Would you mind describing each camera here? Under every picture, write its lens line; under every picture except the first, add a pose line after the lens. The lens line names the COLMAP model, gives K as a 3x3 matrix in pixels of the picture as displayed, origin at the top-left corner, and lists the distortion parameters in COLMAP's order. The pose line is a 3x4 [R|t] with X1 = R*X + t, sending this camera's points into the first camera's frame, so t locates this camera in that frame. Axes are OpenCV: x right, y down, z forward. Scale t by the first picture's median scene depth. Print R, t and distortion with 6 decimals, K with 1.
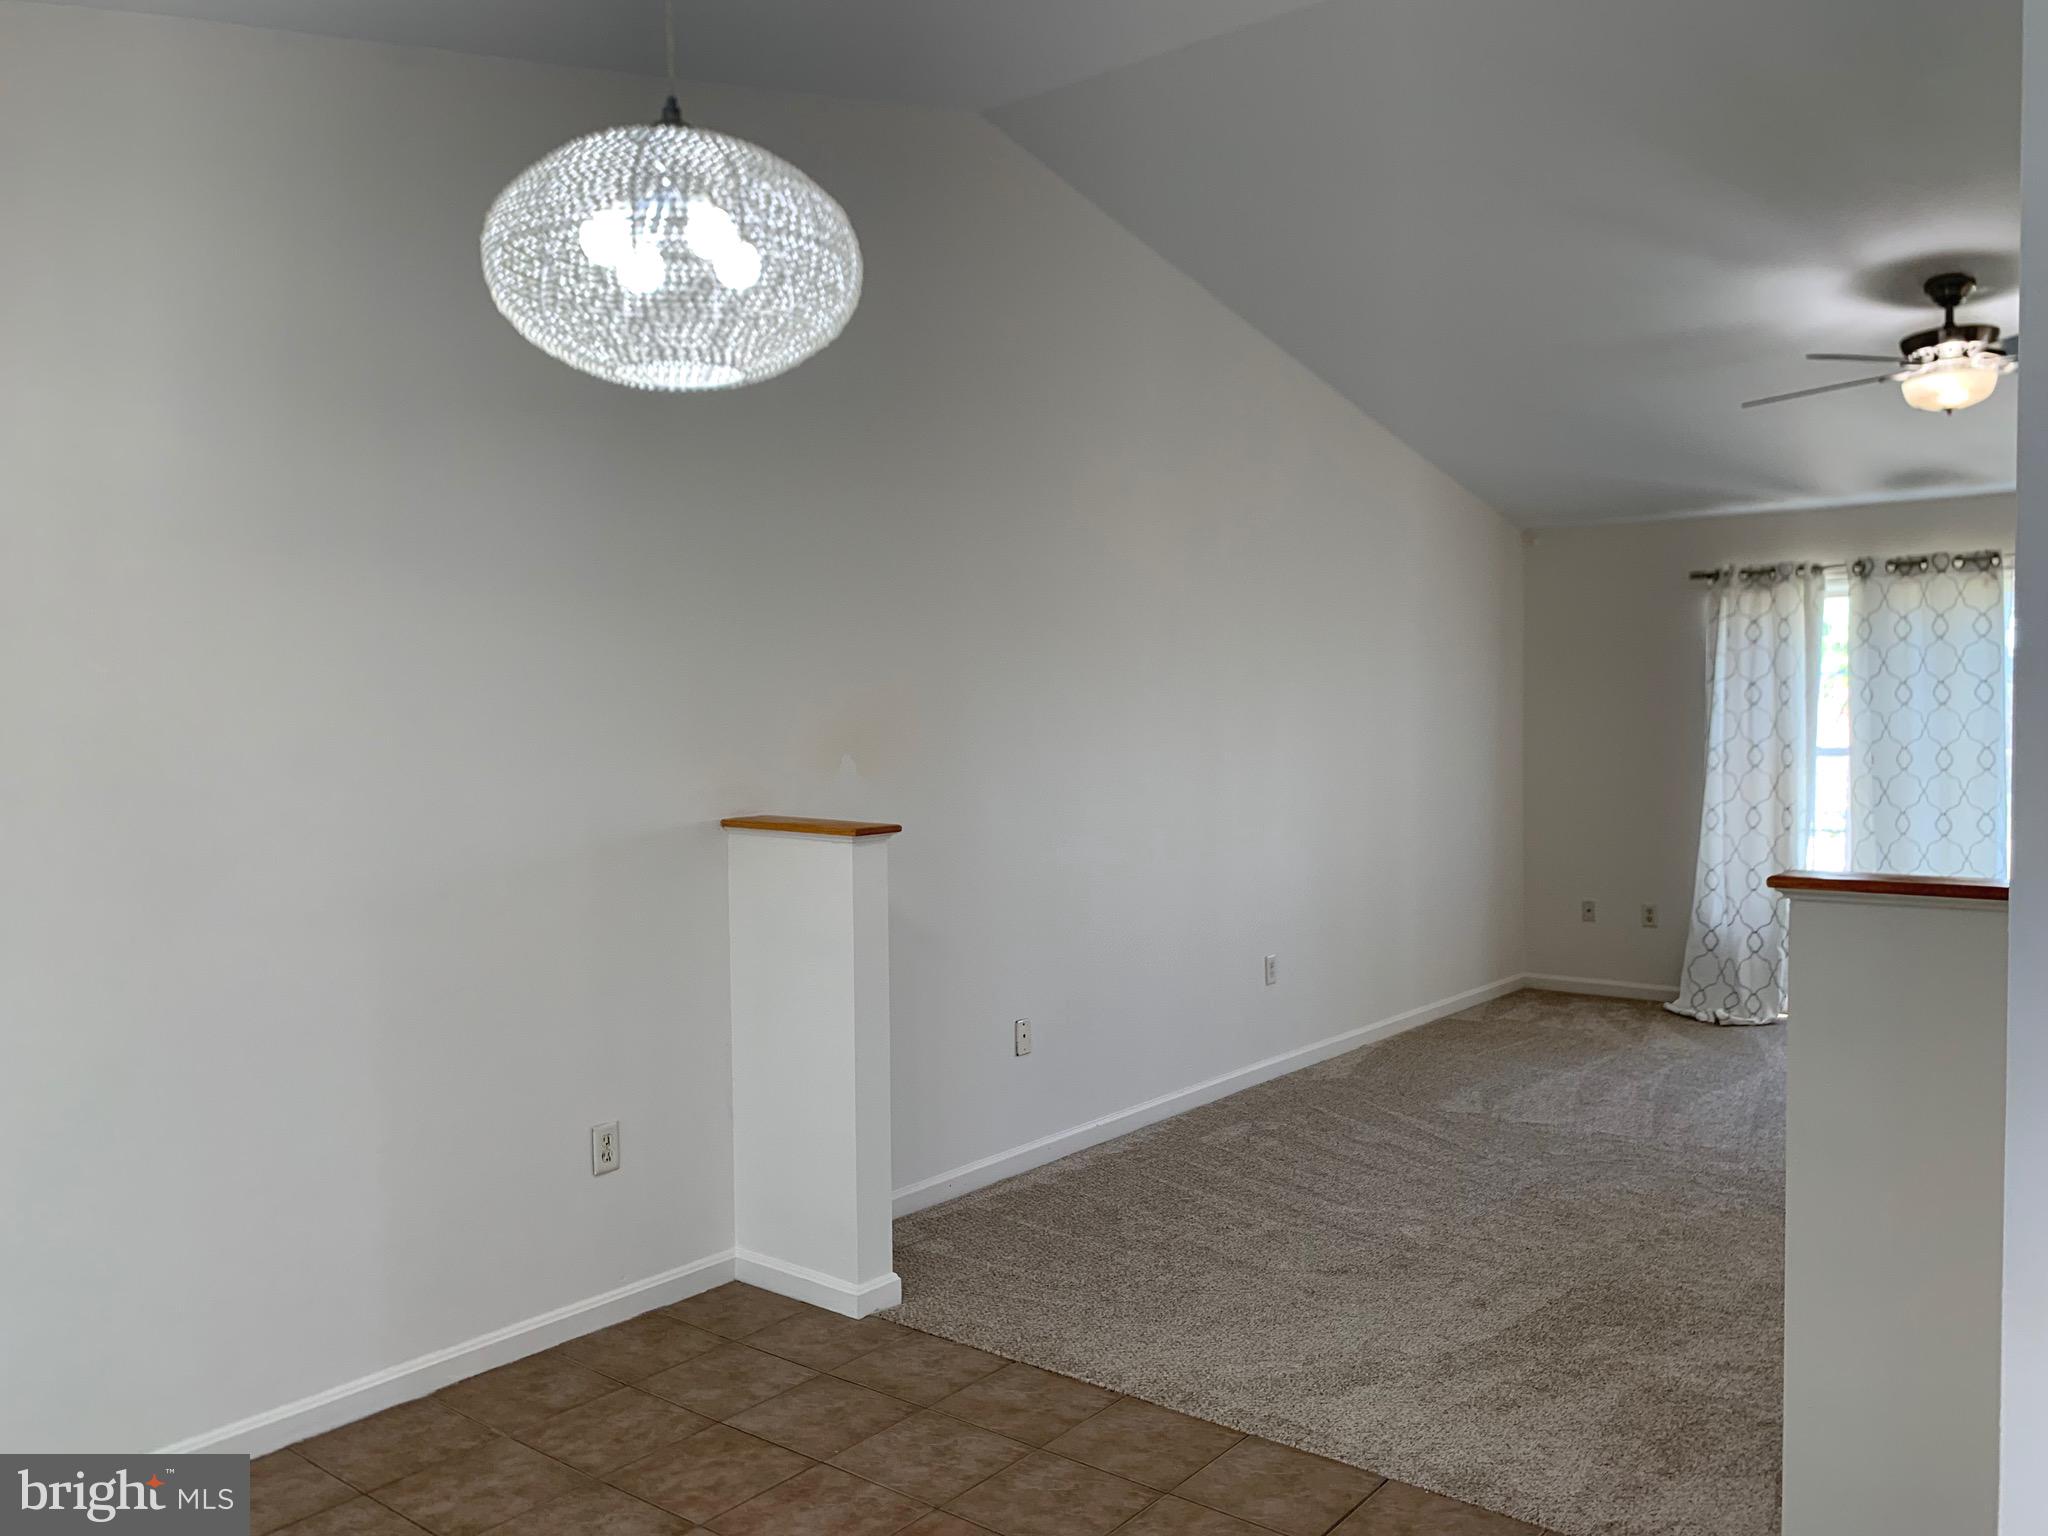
lens RADIAL K [[1577.1, 0, 1030.0], [0, 1577.1, 768.6], [0, 0, 1]] dist [0.034494, -0.066096]
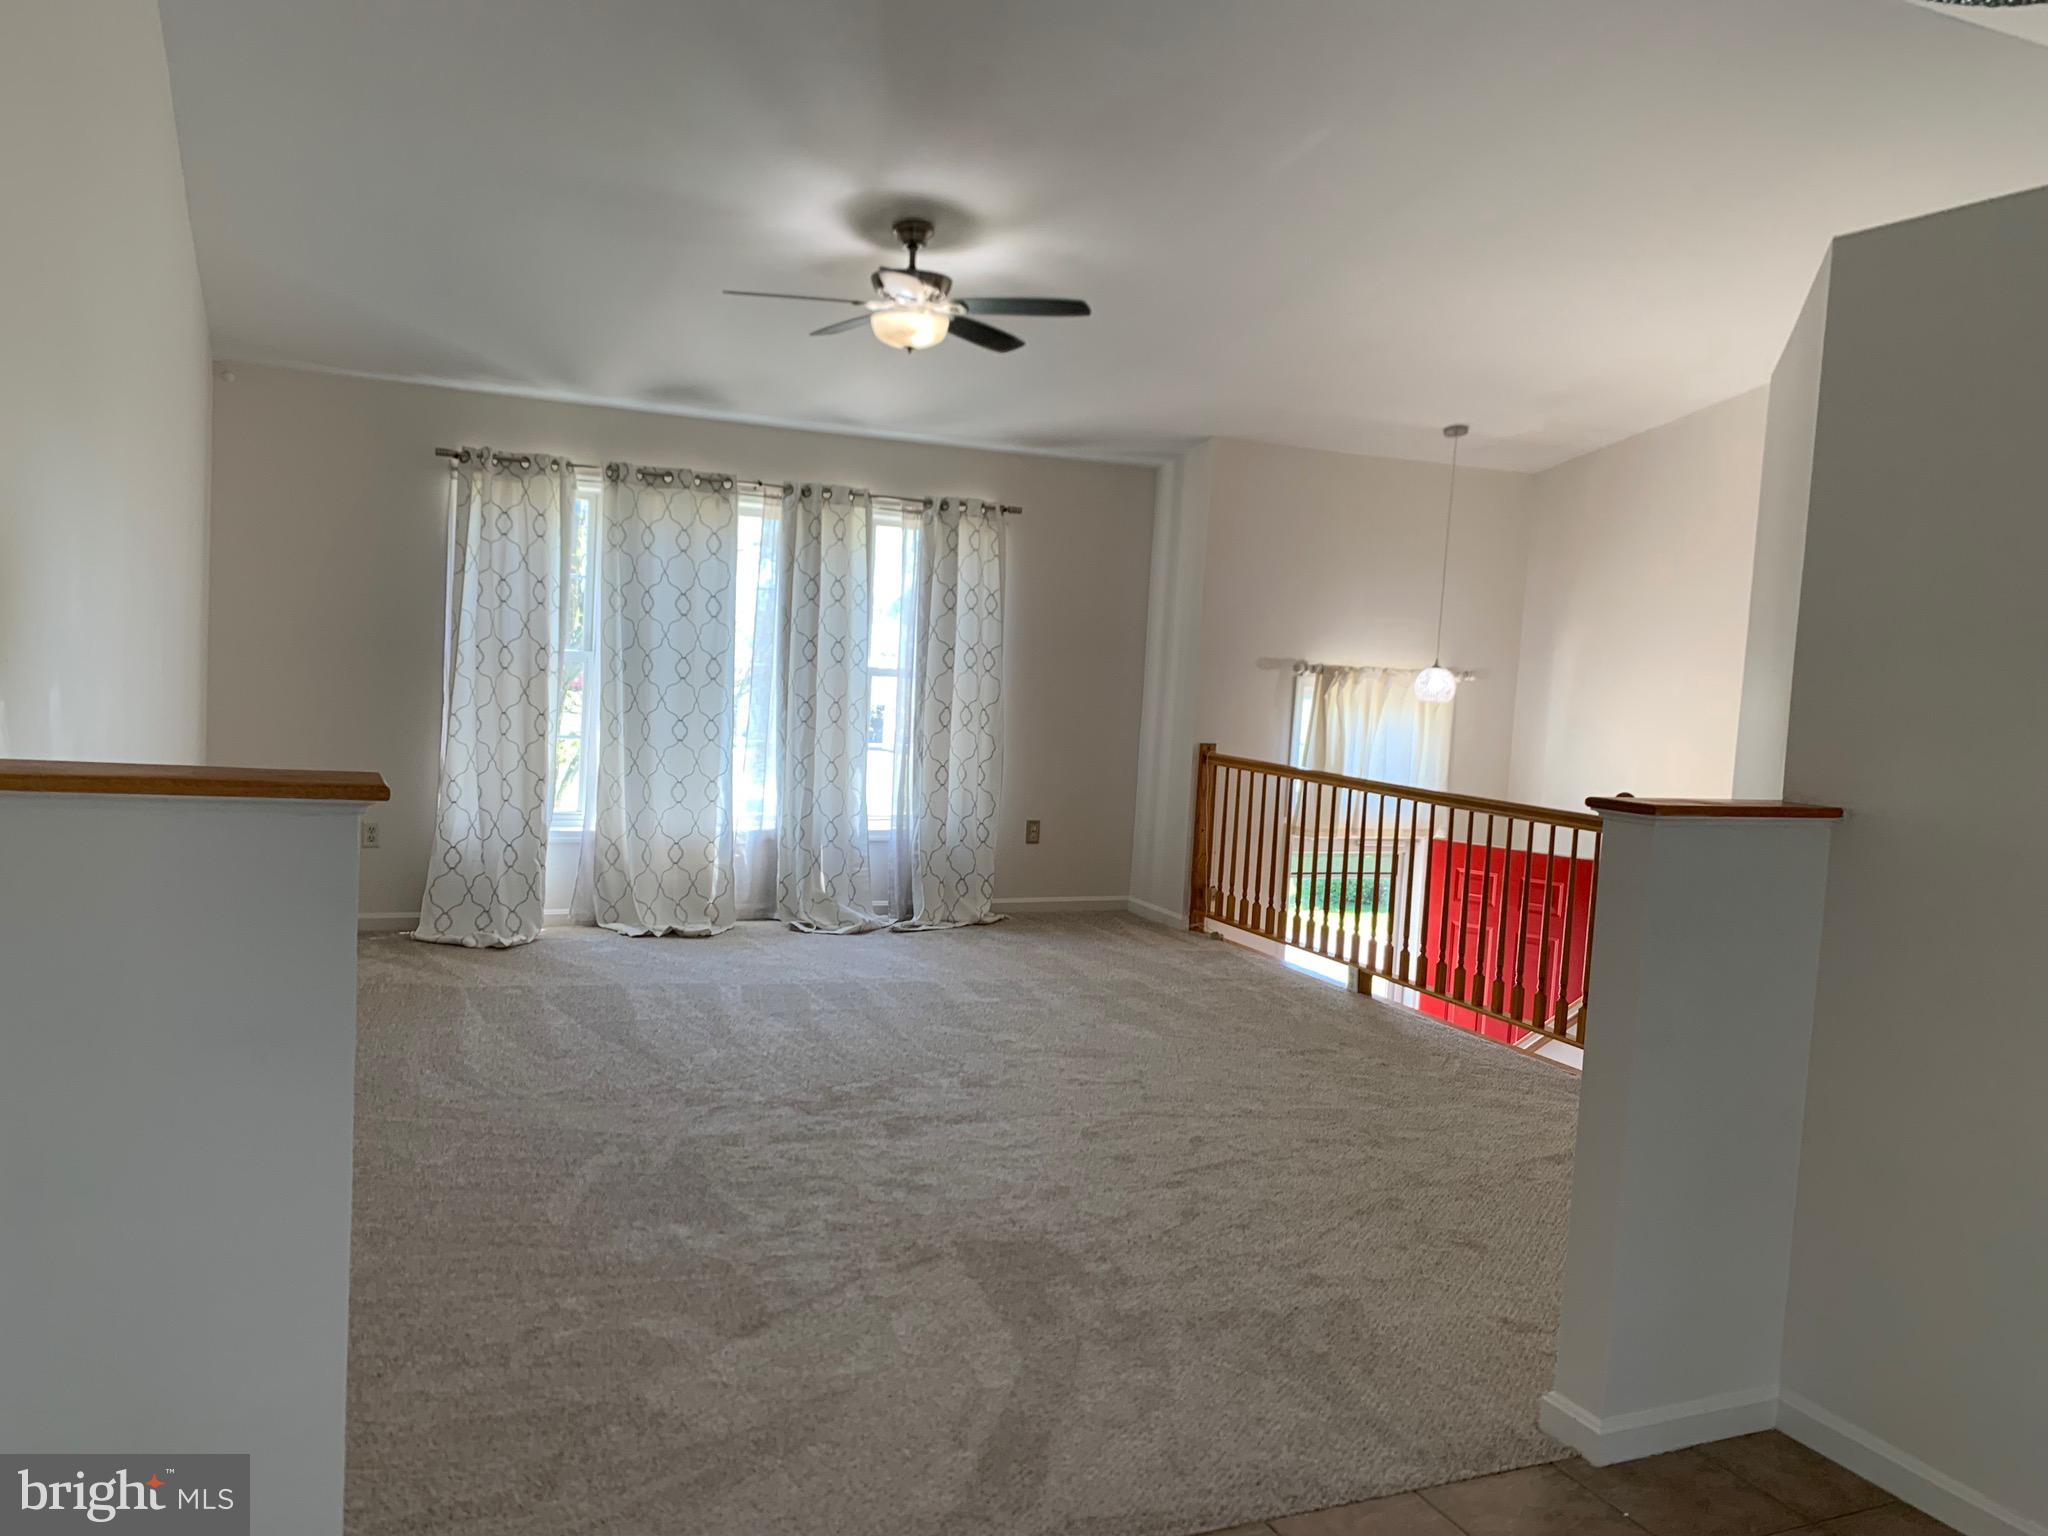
lens RADIAL K [[1577.1, 0, 1029.2], [0, 1577.1, 767.8], [0, 0, 1]] dist [0.034494, -0.066096]
pose [[0.451401, -0.028847, 0.891855, -0.246597], [-0.034353, 0.998175, 0.049674, -0.000028], [-0.891660, -0.053061, 0.449586, 0.312816]]
